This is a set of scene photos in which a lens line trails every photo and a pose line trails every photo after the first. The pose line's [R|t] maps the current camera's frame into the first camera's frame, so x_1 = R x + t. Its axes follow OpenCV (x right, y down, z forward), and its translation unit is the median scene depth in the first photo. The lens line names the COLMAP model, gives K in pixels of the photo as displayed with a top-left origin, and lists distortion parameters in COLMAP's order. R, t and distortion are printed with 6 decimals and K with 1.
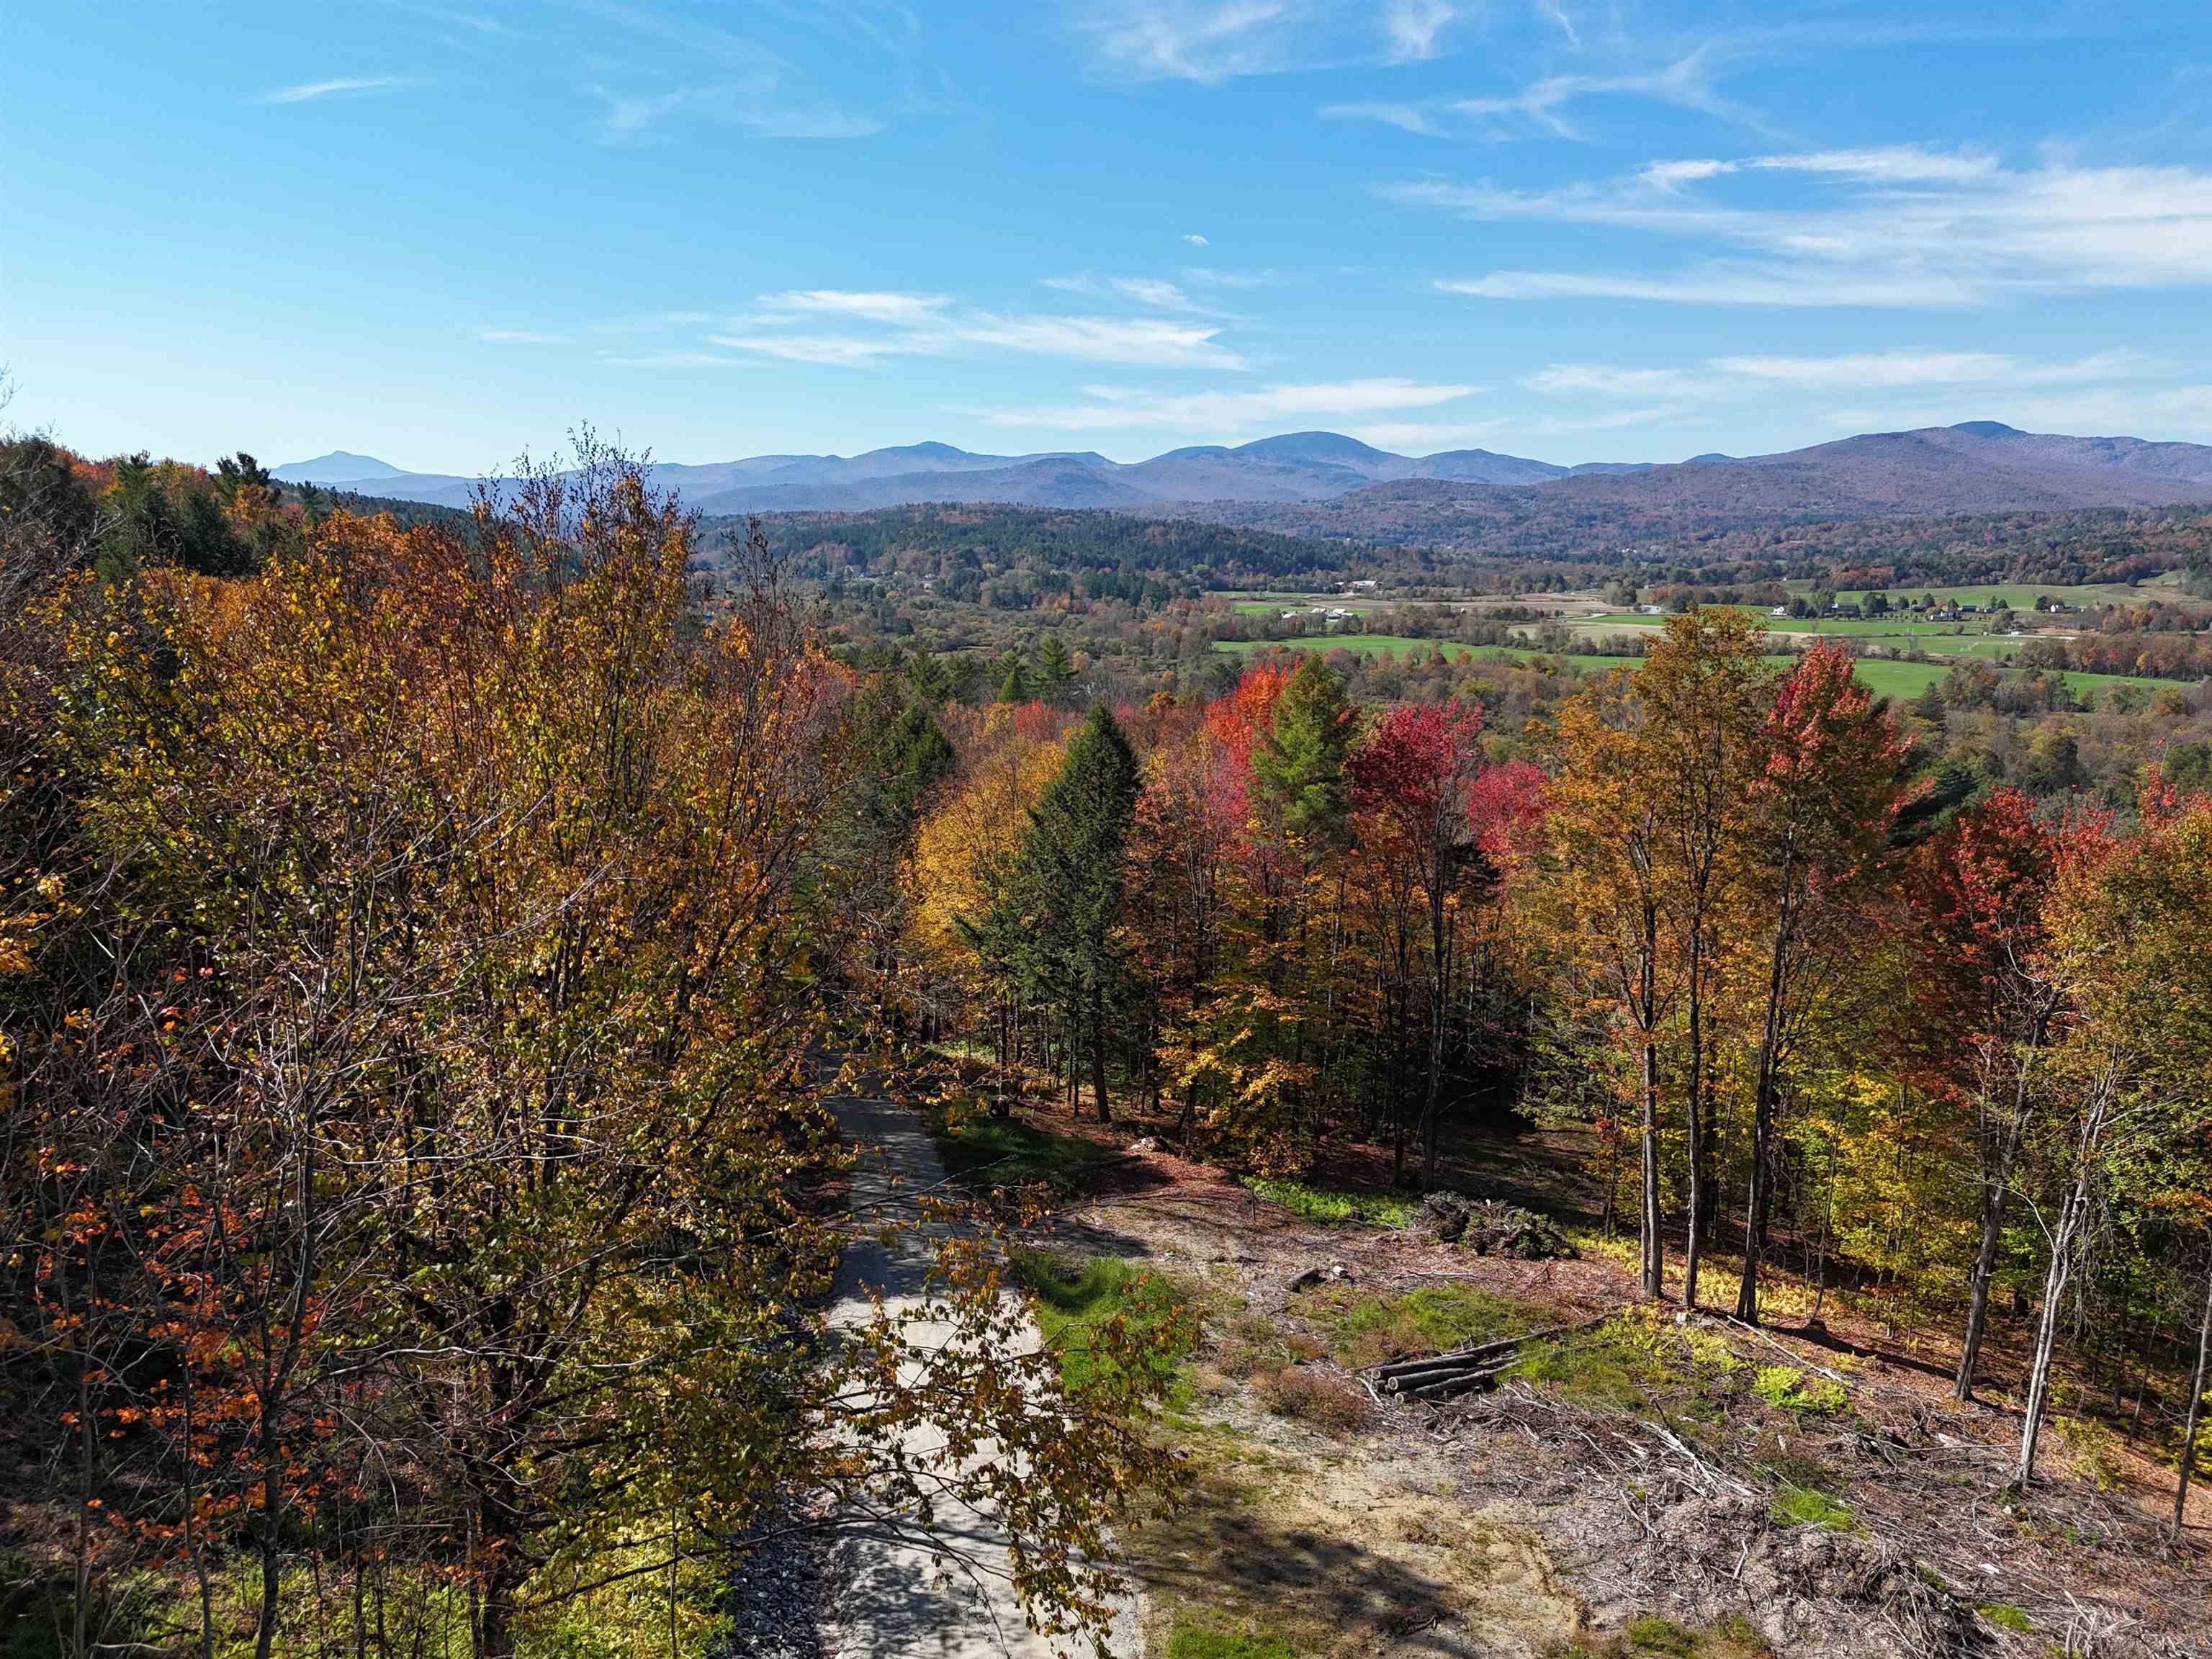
lens RADIAL K [[1625.5, 0, 1108.7], [0, 1625.5, 835.3], [0, 0, 1]] dist [0.077685, -0.069745]
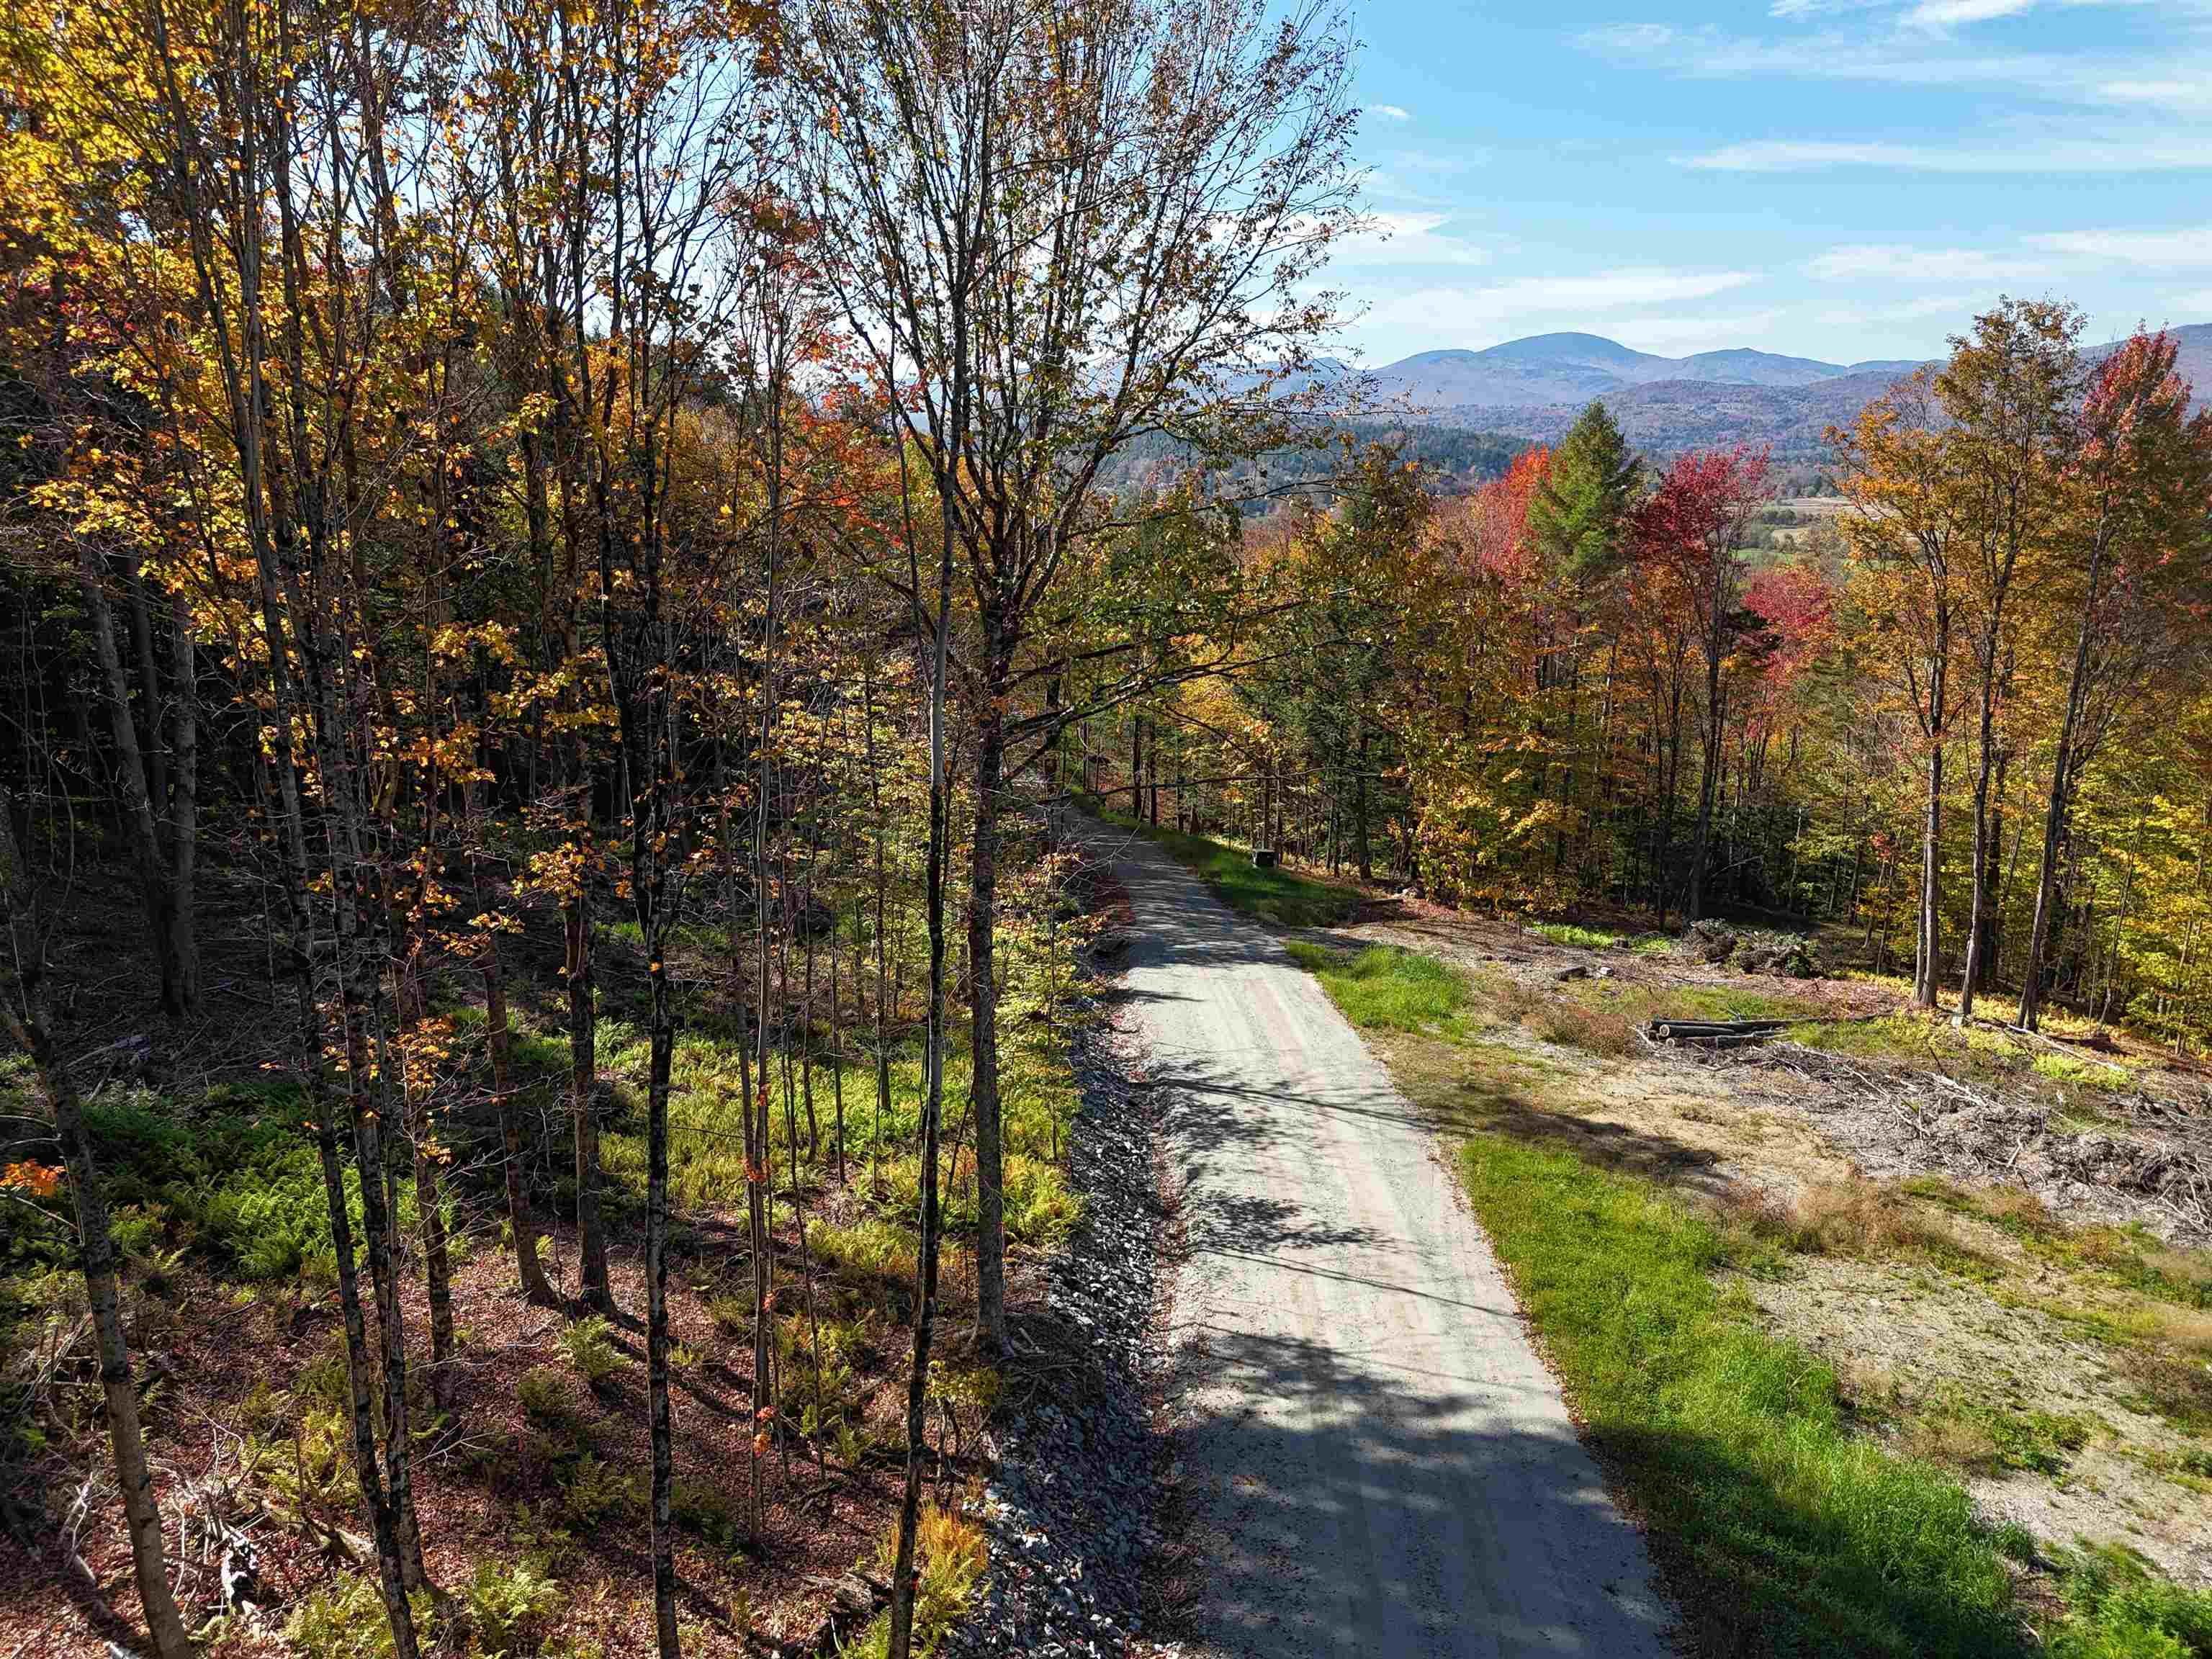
lens RADIAL K [[1628.7, 0, 1107.5], [0, 1628.7, 831.5], [0, 0, 1]] dist [0.071072, -0.061713]
pose [[0.990220, 0.025113, -0.137239, -0.031818], [-0.018427, 0.998591, 0.049773, 0.130355], [0.138295, -0.046758, 0.989287, -0.070505]]
